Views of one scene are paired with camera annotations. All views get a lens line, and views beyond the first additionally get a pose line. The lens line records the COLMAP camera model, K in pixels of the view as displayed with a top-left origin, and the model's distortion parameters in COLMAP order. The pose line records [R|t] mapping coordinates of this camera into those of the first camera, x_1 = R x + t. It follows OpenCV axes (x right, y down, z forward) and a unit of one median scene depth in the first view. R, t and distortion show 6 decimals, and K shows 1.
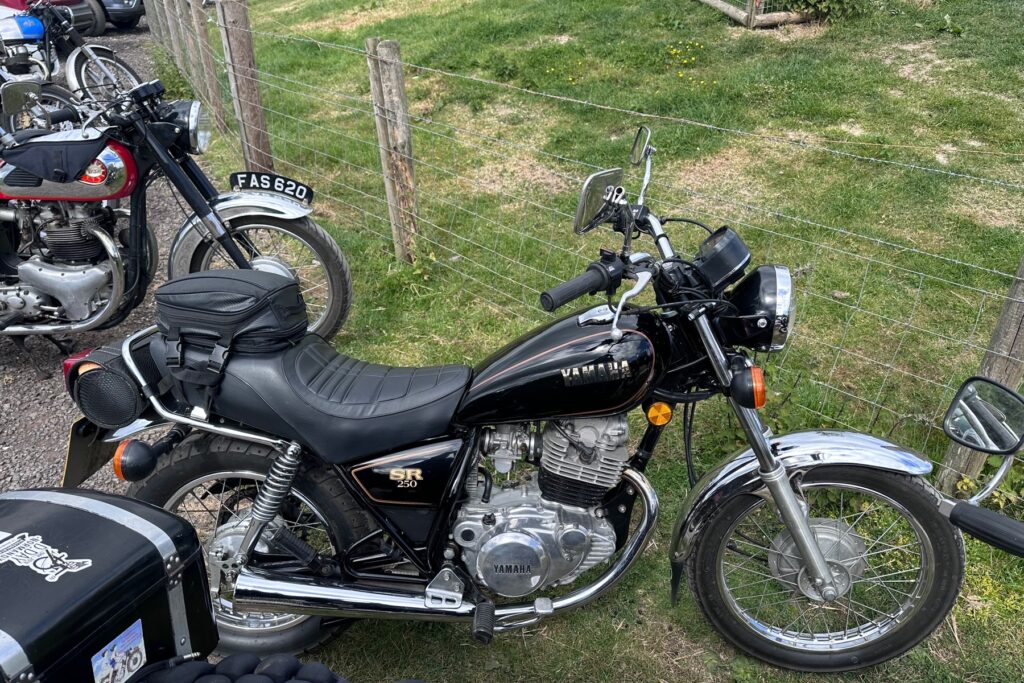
lens RADIAL K [[725.2, 0, 512.6], [0, 725.2, 390.3], [0, 0, 1]] dist [0.025222, -0.026109]
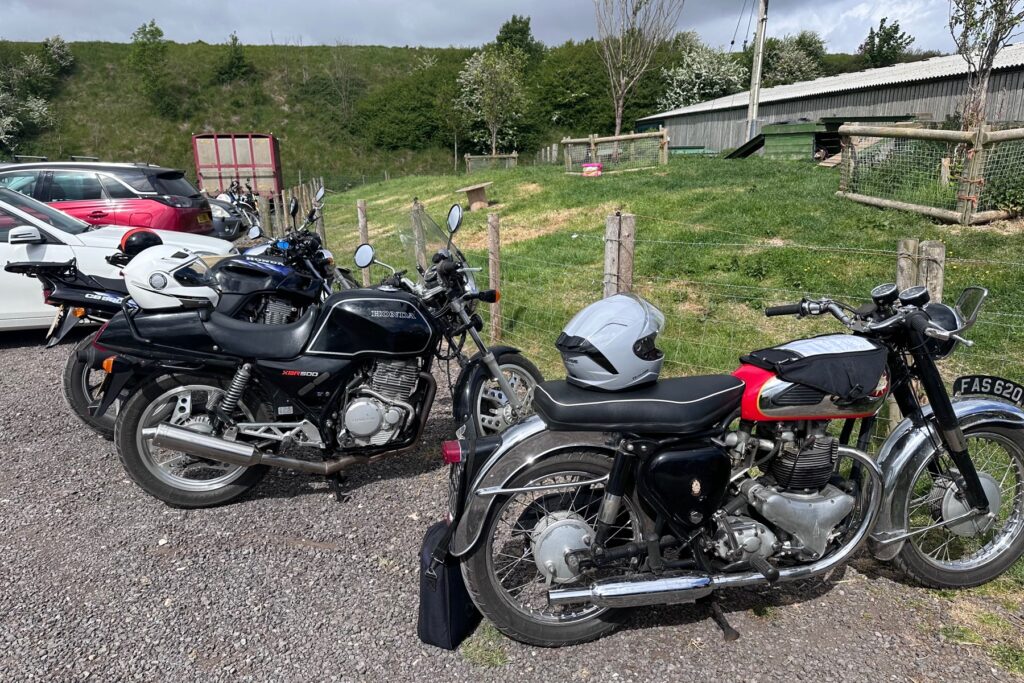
lens RADIAL K [[716.1, 0, 509.5], [0, 716.1, 389.6], [0, 0, 1]] dist [0.024662, -0.021111]
pose [[0.995220, -0.055131, 0.080611, -0.637073], [0.073952, 0.964549, -0.253332, -0.065261], [-0.063787, 0.258083, 0.964015, 0.122678]]
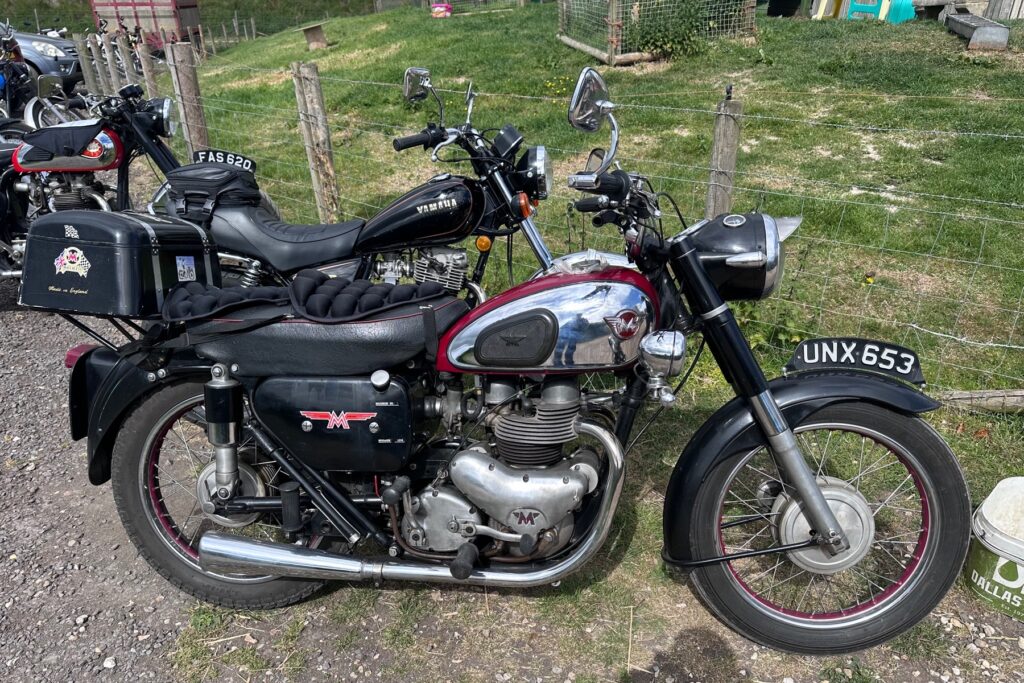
lens RADIAL K [[725.2, 0, 512.6], [0, 725.2, 390.3], [0, 0, 1]] dist [0.025222, -0.026109]
pose [[0.994942, -0.060883, 0.079892, 0.043153], [0.067024, 0.994808, -0.076583, 0.183052], [-0.074814, 0.081550, 0.993857, -0.226226]]
